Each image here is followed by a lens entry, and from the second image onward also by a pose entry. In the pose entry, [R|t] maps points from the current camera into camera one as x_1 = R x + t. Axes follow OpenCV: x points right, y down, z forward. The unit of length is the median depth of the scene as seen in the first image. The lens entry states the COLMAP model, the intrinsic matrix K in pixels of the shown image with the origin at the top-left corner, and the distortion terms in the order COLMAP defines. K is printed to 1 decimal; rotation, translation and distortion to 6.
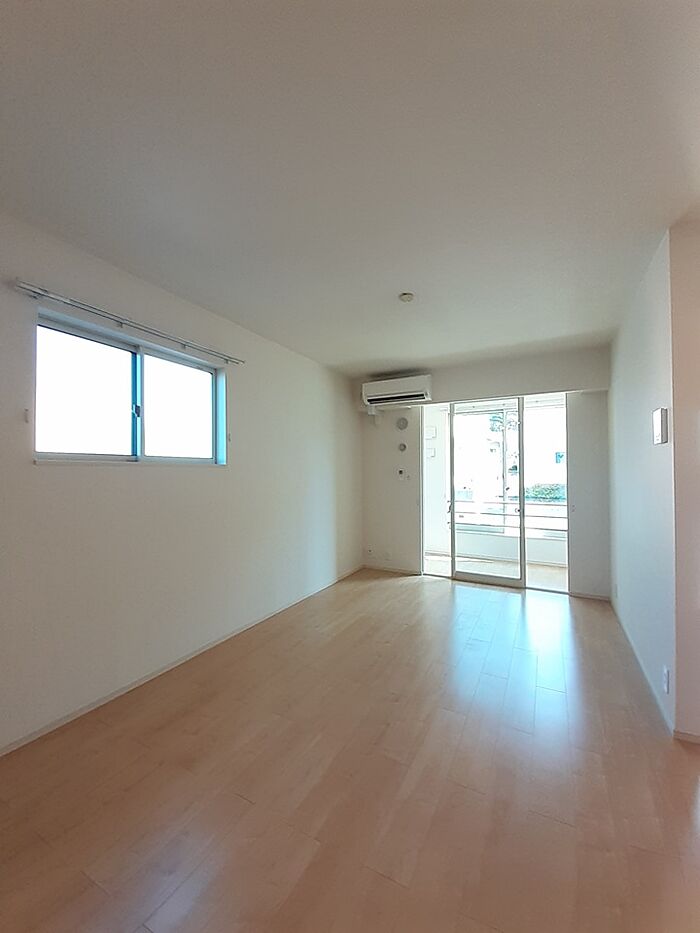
lens RADIAL K [[373.5, 0, 349.9], [0, 373.5, 469.0], [0, 0, 1]] dist [0.017481, -0.000815]
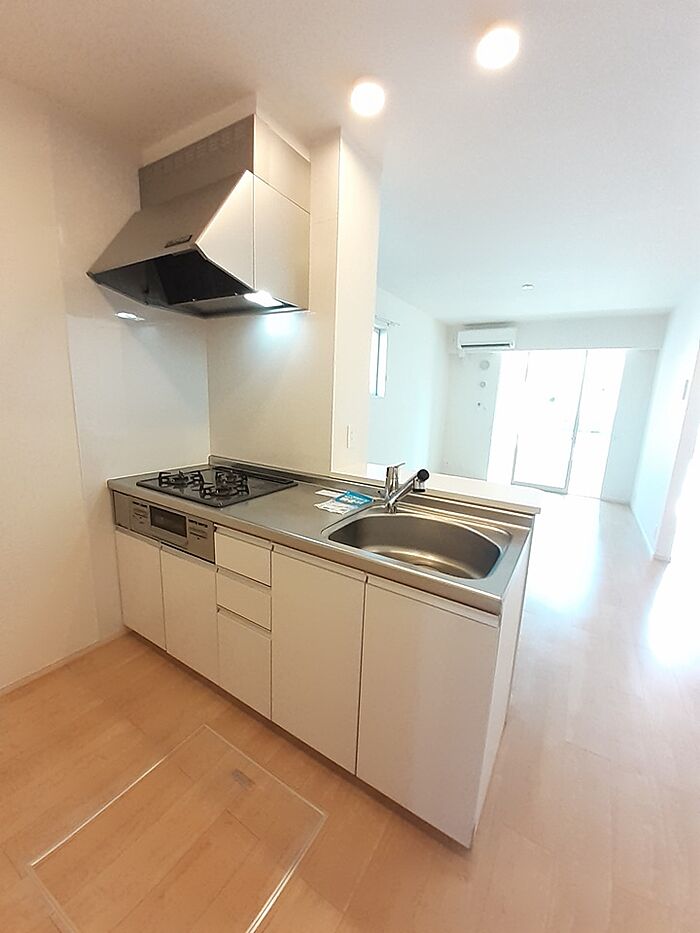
lens RADIAL K [[373.5, 0, 354.0], [0, 373.5, 466.2], [0, 0, 1]] dist [0.017481, -0.000815]
pose [[0.997321, 0.055041, -0.048181, -0.245591], [-0.044382, 0.978879, 0.199563, -0.022963], [0.058147, -0.196890, 0.978700, -0.362799]]
